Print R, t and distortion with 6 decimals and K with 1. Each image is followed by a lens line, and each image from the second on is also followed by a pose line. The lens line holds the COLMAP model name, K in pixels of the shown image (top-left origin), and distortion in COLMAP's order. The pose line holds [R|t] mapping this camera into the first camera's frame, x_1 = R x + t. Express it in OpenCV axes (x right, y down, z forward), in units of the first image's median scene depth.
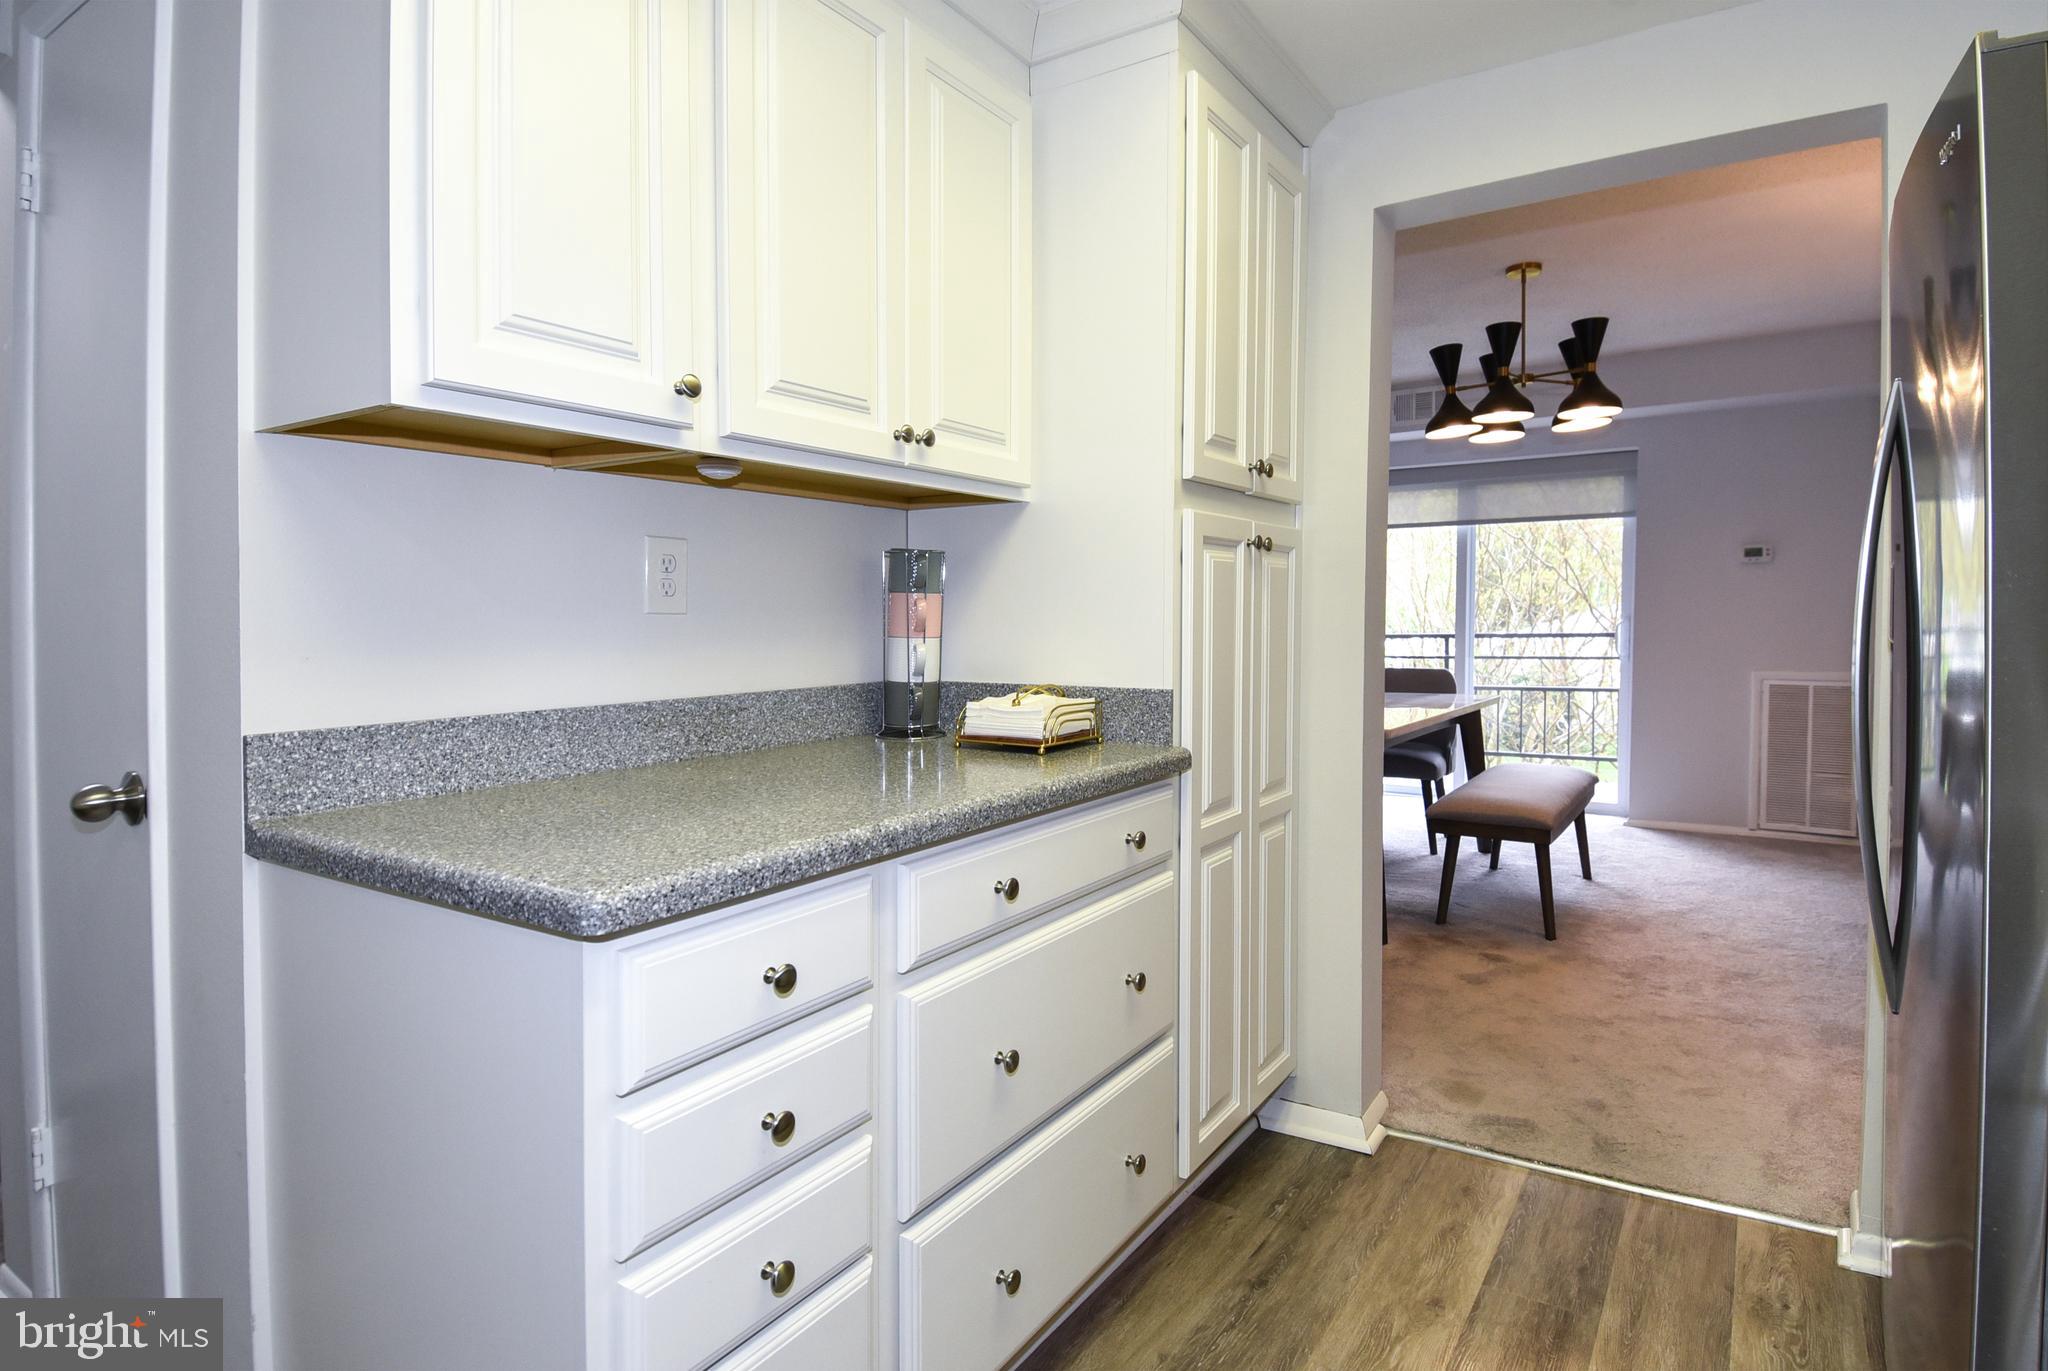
lens RADIAL K [[1065.1, 0, 1103.8], [0, 1065.1, 657.4], [0, 0, 1]] dist [0.043466, -0.050760]
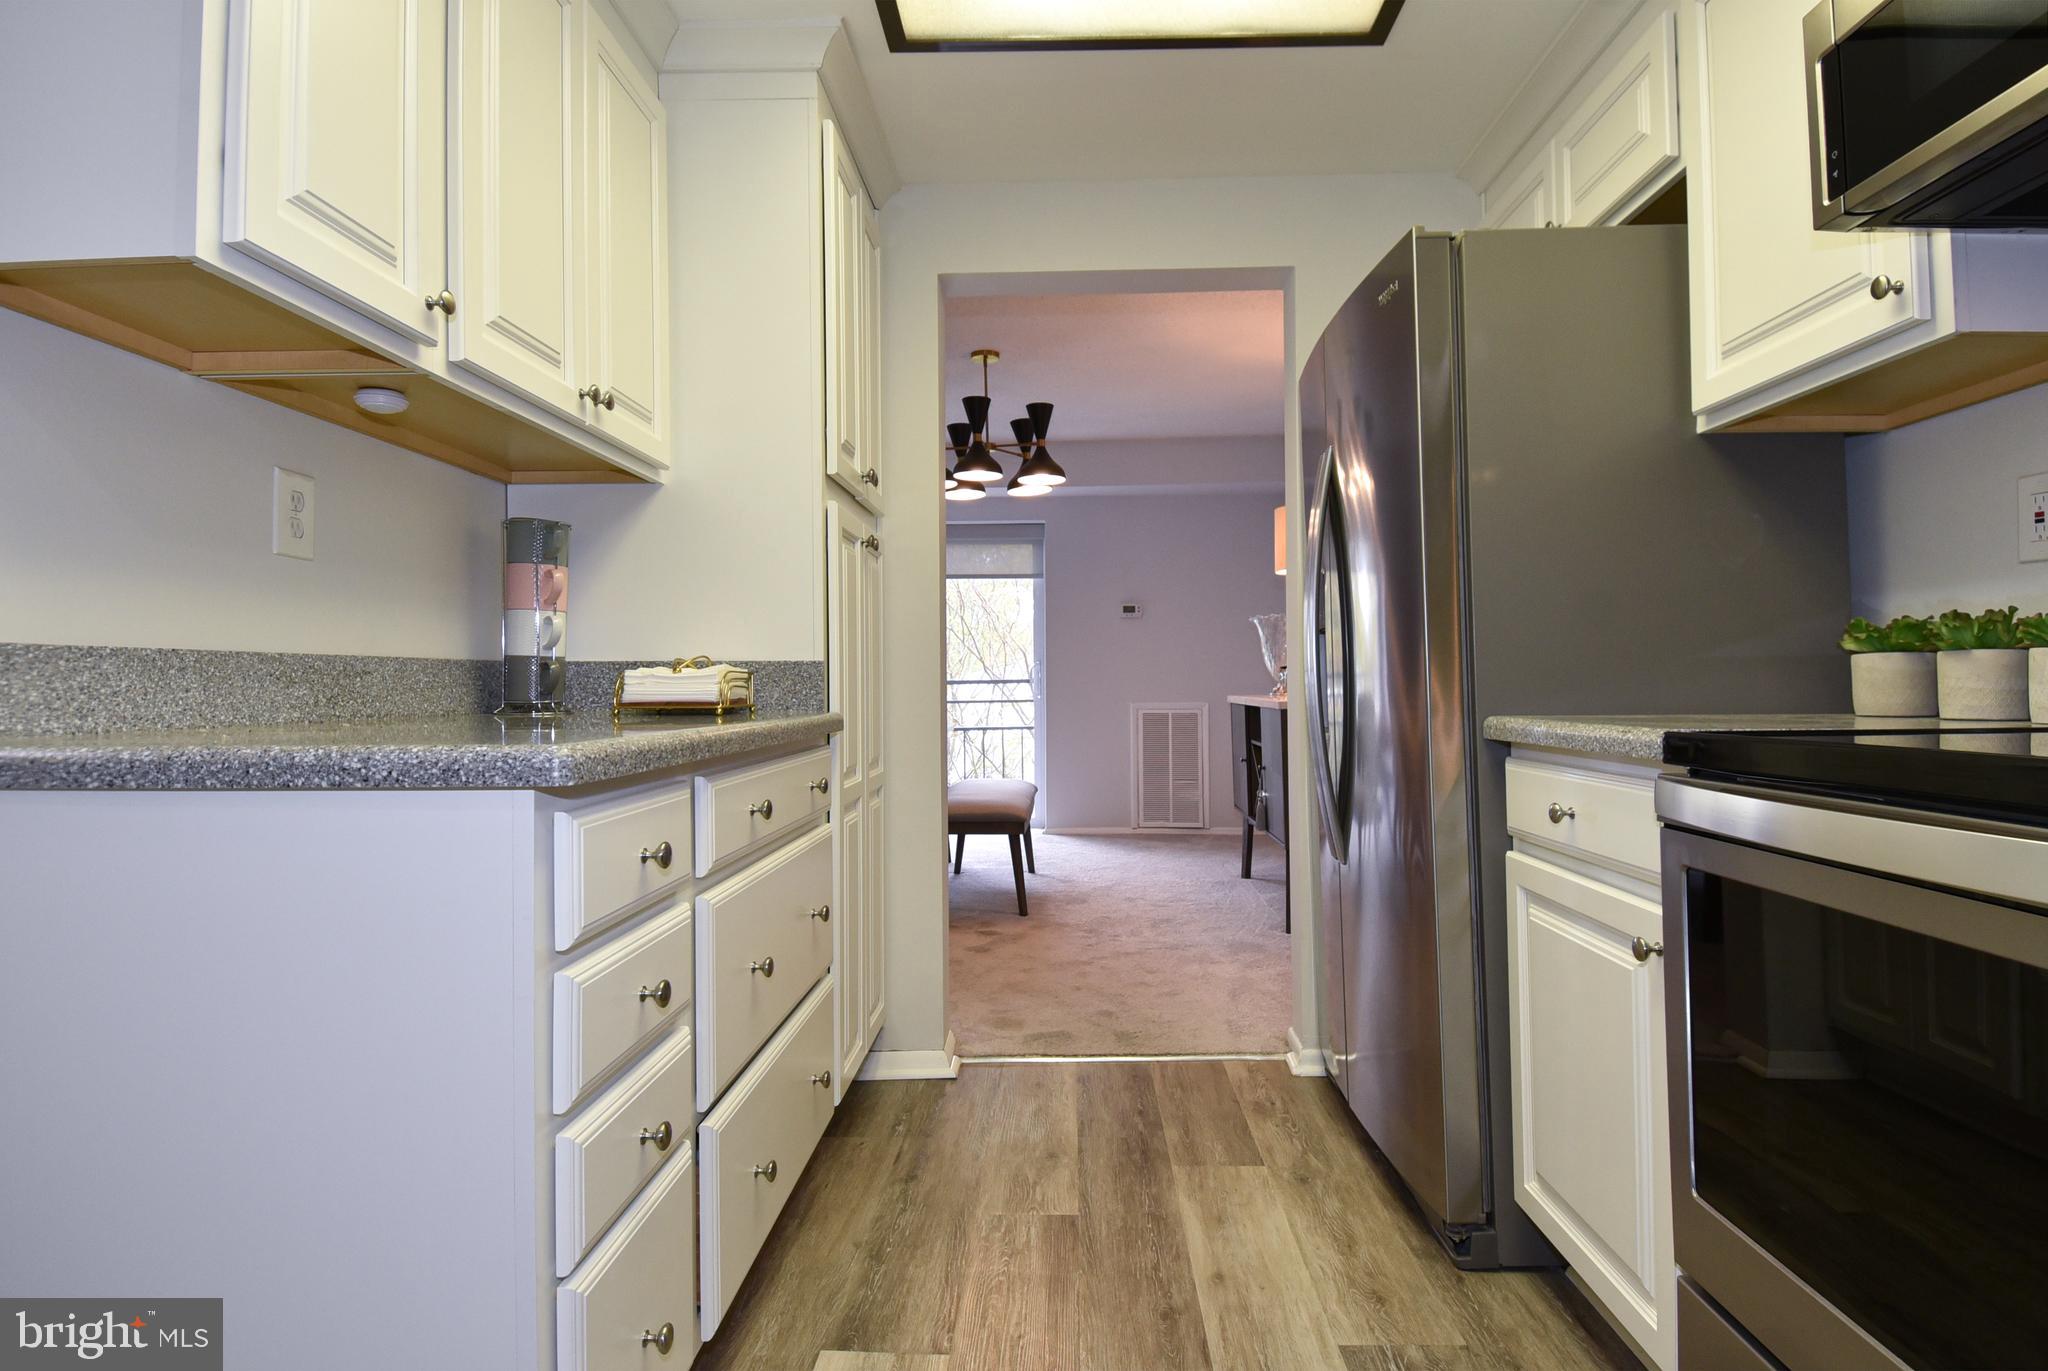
lens RADIAL K [[1060.4, 0, 1040.1], [0, 1060.4, 685.8], [0, 0, 1]] dist [0.037525, -0.046452]
pose [[0.866343, 0.004047, 0.499434, -0.274648], [0.017781, 0.999083, -0.038940, 0.097216], [-0.499133, 0.042615, 0.865477, -0.062694]]
